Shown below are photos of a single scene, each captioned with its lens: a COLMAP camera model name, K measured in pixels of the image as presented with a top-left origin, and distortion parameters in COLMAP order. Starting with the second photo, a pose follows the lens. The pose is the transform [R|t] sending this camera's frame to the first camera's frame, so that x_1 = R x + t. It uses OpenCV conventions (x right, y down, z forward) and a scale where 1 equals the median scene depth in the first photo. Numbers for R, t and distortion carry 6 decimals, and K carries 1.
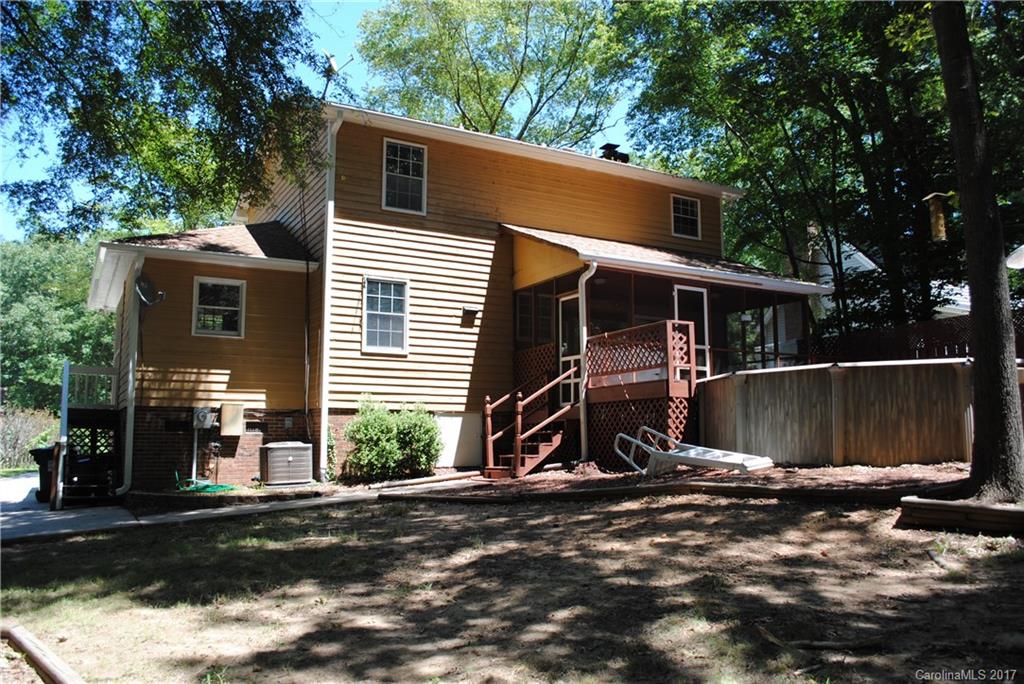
lens RADIAL K [[818.5, 0, 512.1], [0, 818.5, 343.2], [0, 0, 1]] dist [-0.075389, 0.006253]
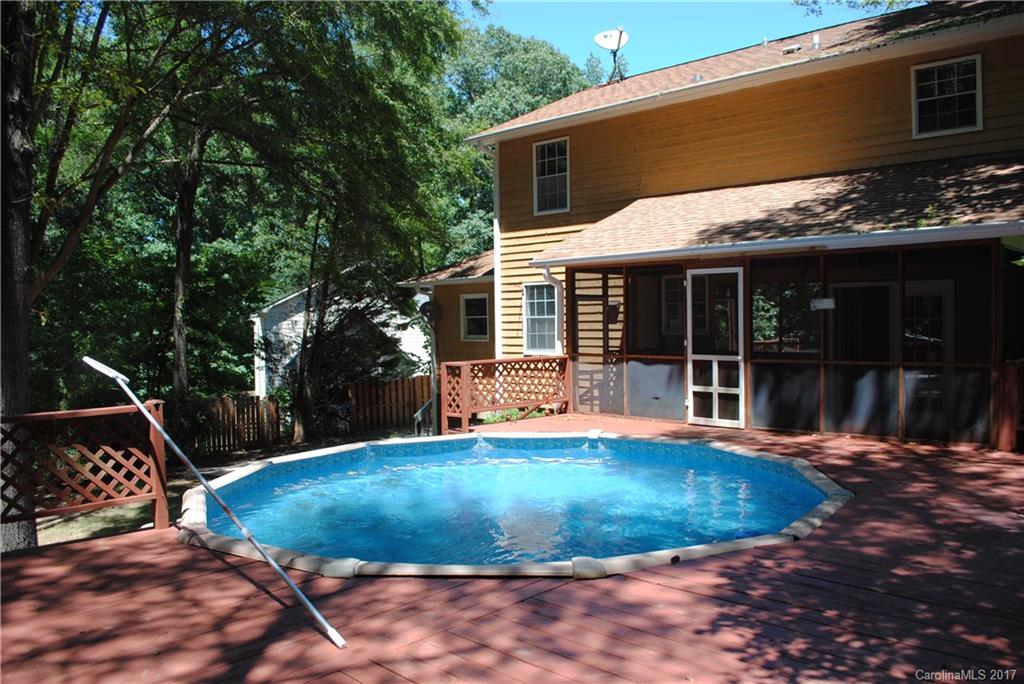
lens RADIAL K [[818.5, 0, 511.0], [0, 818.5, 340.6], [0, 0, 1]] dist [-0.075389, 0.006253]
pose [[0.286941, 0.021760, -0.957701, 0.827269], [0.131688, 0.989354, 0.061935, -0.075125], [0.948853, -0.143890, 0.281021, 0.654739]]
